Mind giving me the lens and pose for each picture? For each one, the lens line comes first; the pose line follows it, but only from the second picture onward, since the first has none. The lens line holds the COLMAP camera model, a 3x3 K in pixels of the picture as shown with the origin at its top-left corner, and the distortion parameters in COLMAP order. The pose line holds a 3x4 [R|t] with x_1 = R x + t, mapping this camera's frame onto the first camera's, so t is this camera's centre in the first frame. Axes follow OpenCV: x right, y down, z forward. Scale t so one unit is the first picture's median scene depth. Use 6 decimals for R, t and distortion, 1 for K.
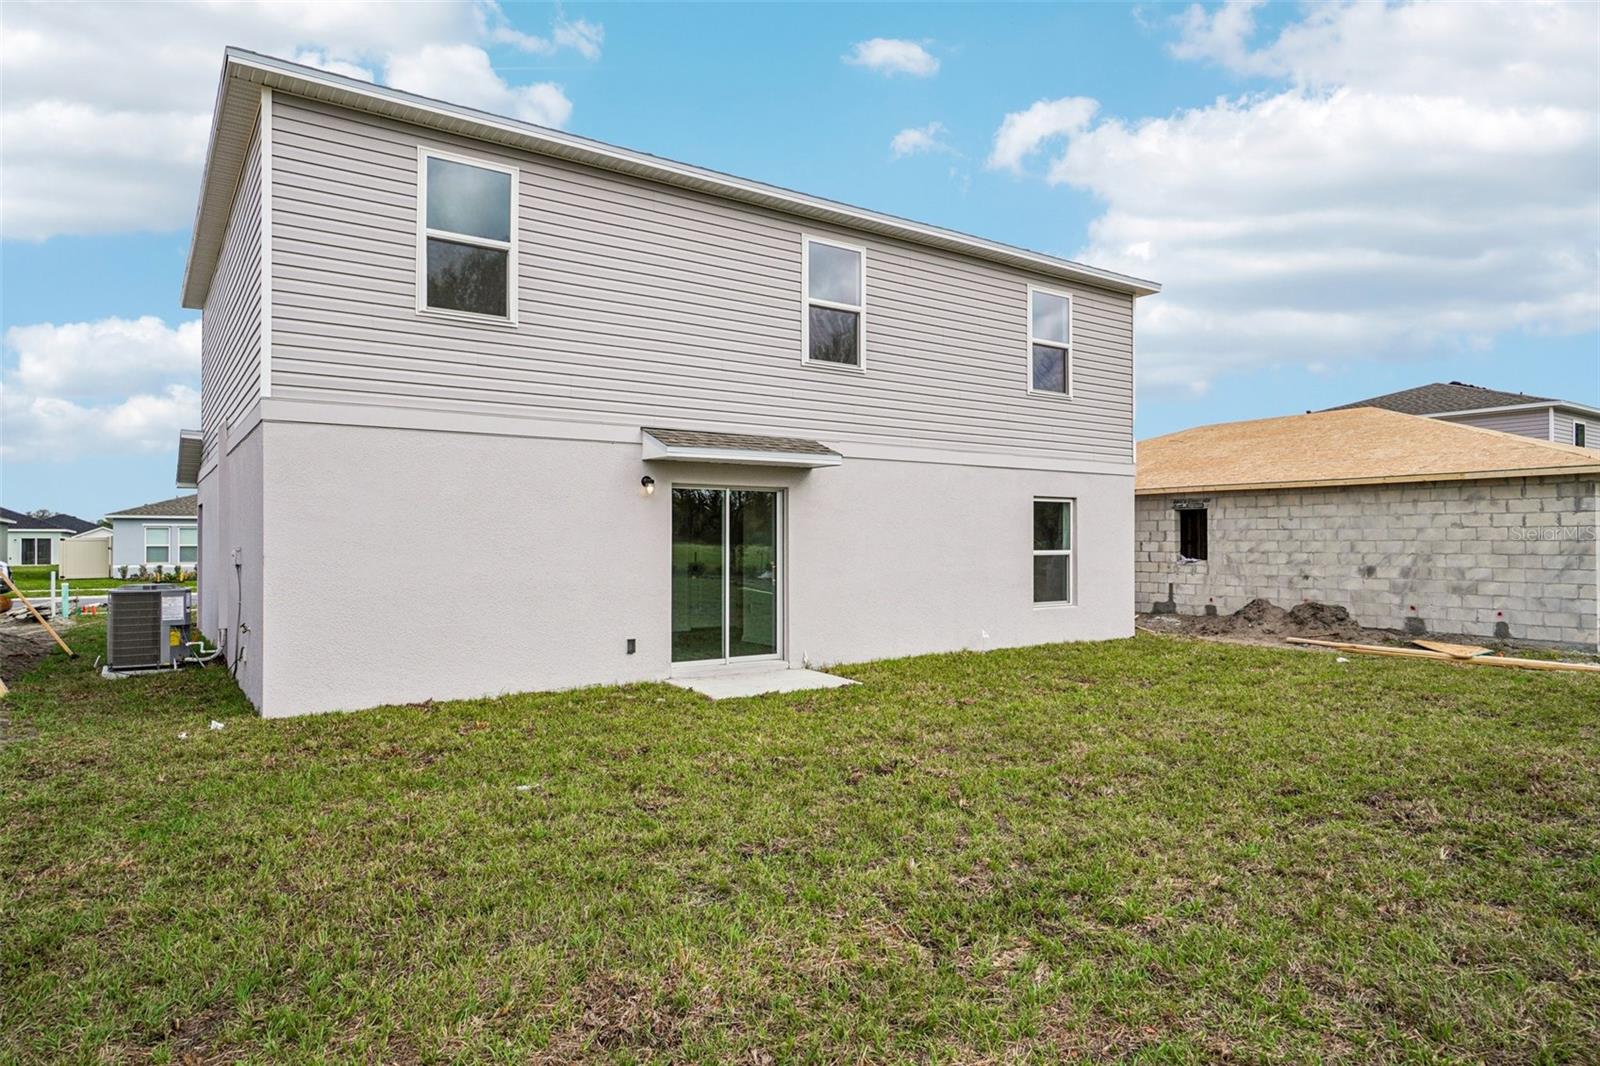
lens RADIAL K [[990.5, 0, 862.8], [0, 990.5, 529.1], [0, 0, 1]] dist [0.005221, 0.000205]
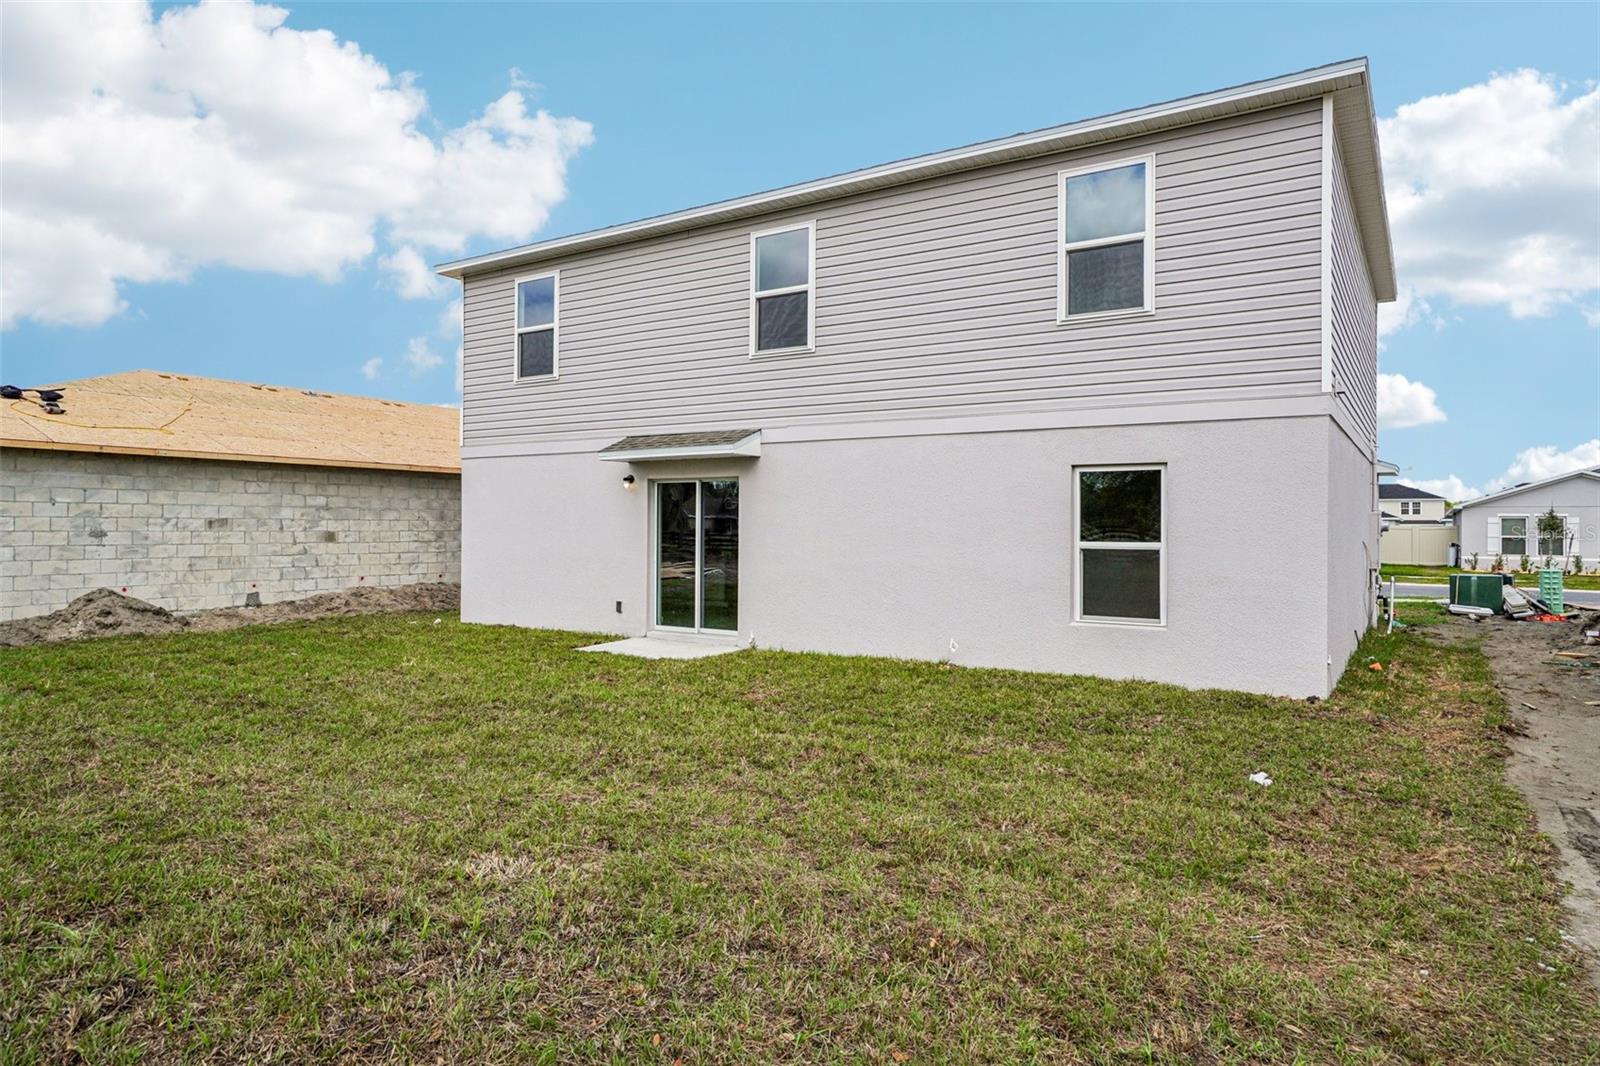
lens RADIAL K [[990.5, 0, 833.4], [0, 990.5, 519.8], [0, 0, 1]] dist [0.005221, 0.000205]
pose [[0.340125, -0.005714, -0.940363, 0.765478], [0.005093, 0.999978, -0.004234, 0.007856], [0.940366, -0.003350, 0.340147, 0.582583]]
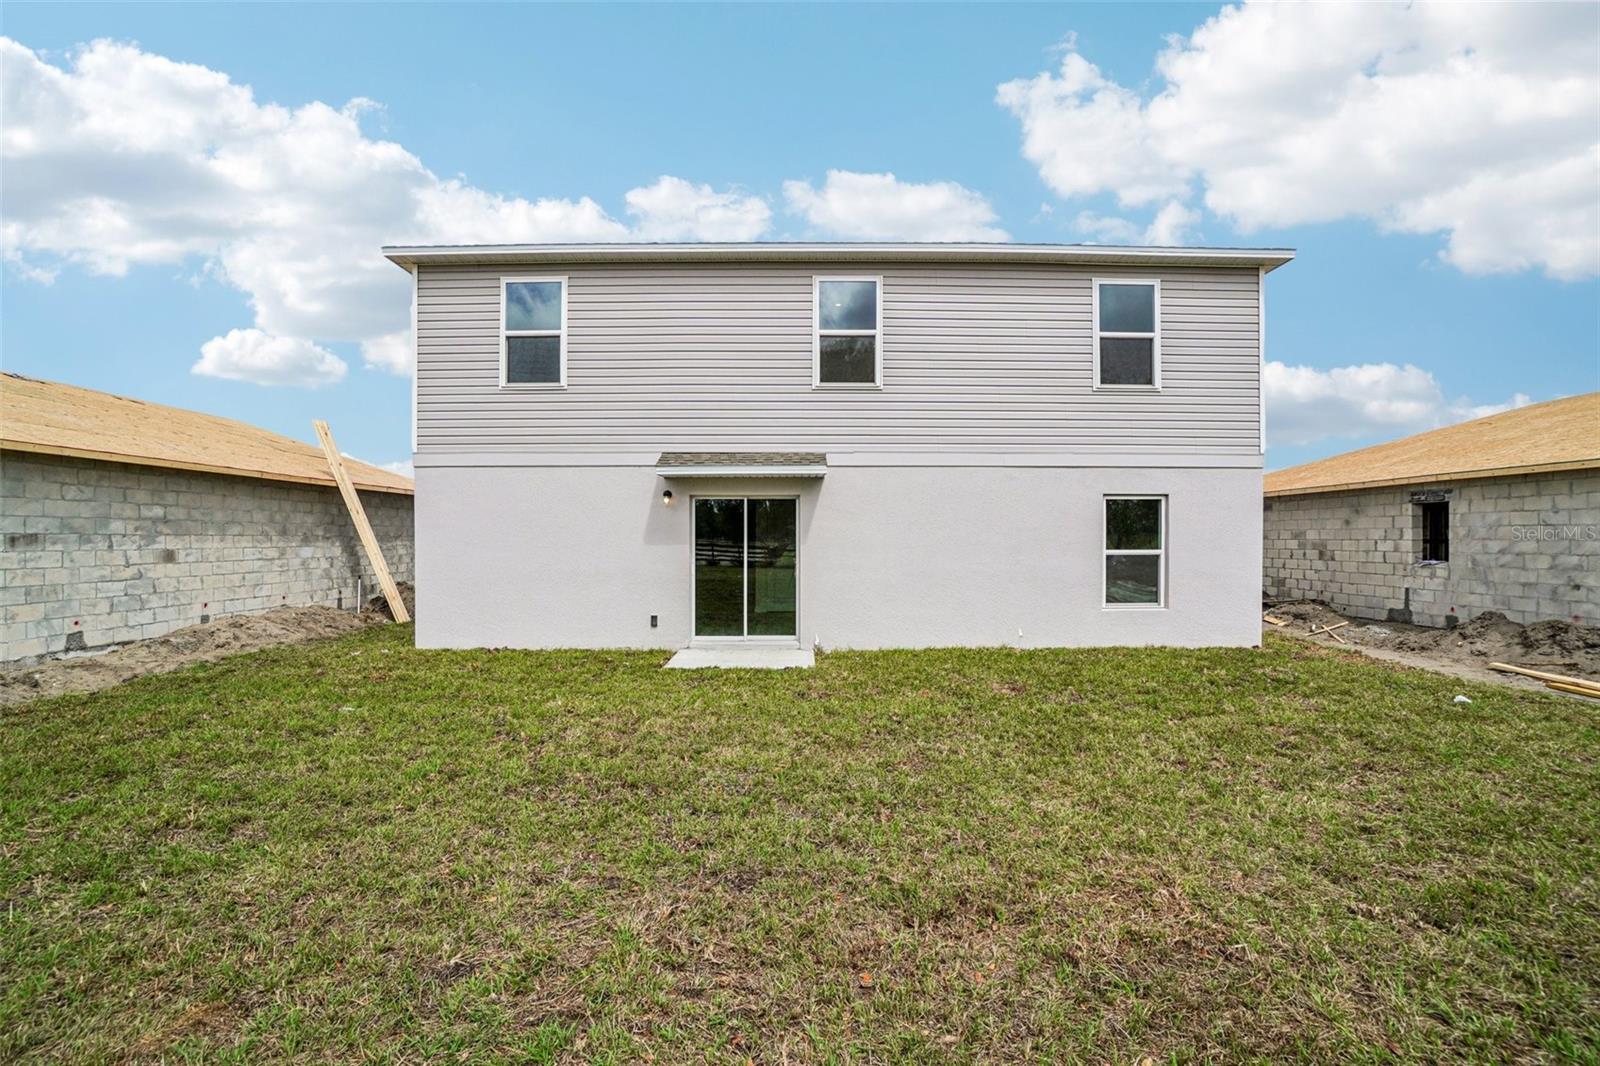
lens RADIAL K [[708.5, 0, 797.9], [0, 708.5, 534.4], [0, 0, 1]] dist [-0.039983, 0.007386]
pose [[0.799693, -0.005270, -0.600385, 0.339391], [0.007756, 0.999969, 0.001554, 0.002970], [0.600358, -0.005899, 0.799709, 0.260383]]
